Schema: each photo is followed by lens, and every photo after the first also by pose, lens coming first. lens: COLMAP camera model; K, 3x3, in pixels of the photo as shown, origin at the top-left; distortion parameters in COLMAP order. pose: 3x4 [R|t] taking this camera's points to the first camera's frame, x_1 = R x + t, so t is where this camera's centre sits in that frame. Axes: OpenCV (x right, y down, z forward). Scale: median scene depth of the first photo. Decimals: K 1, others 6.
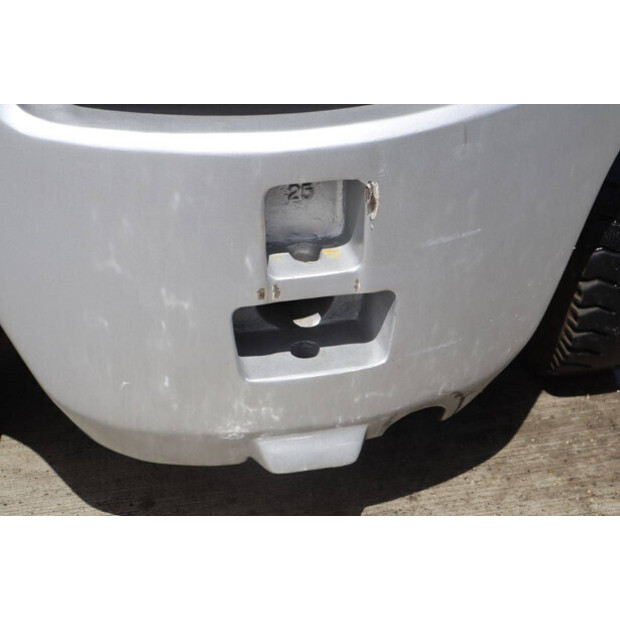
lens RADIAL K [[1444.0, 0, 310.0], [0, 1444.0, 310.0], [0, 0, 1]] dist [0.269473, 0.259018]
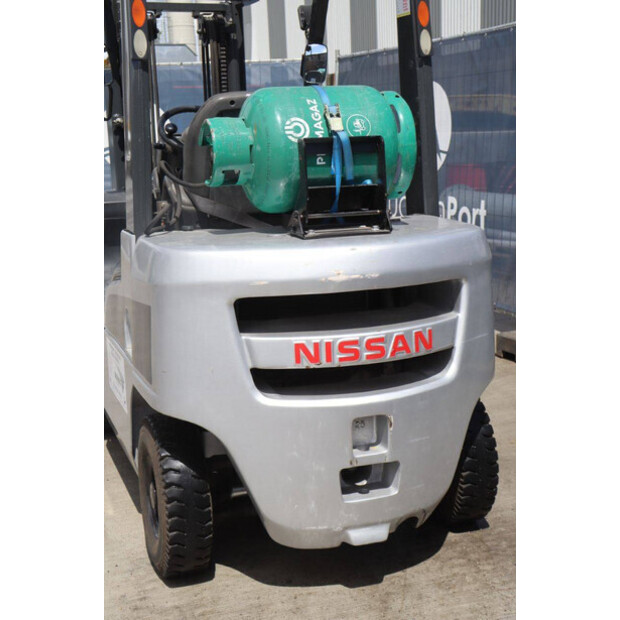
lens RADIAL K [[992.4, 0, 310.0], [0, 992.4, 310.0], [0, 0, 1]] dist [0.047595, 0.108836]
pose [[0.992262, -0.045212, 0.115638, -0.274909], [0.081493, 0.939814, -0.331827, 0.289844], [-0.093676, 0.338683, 0.936226, -0.682651]]
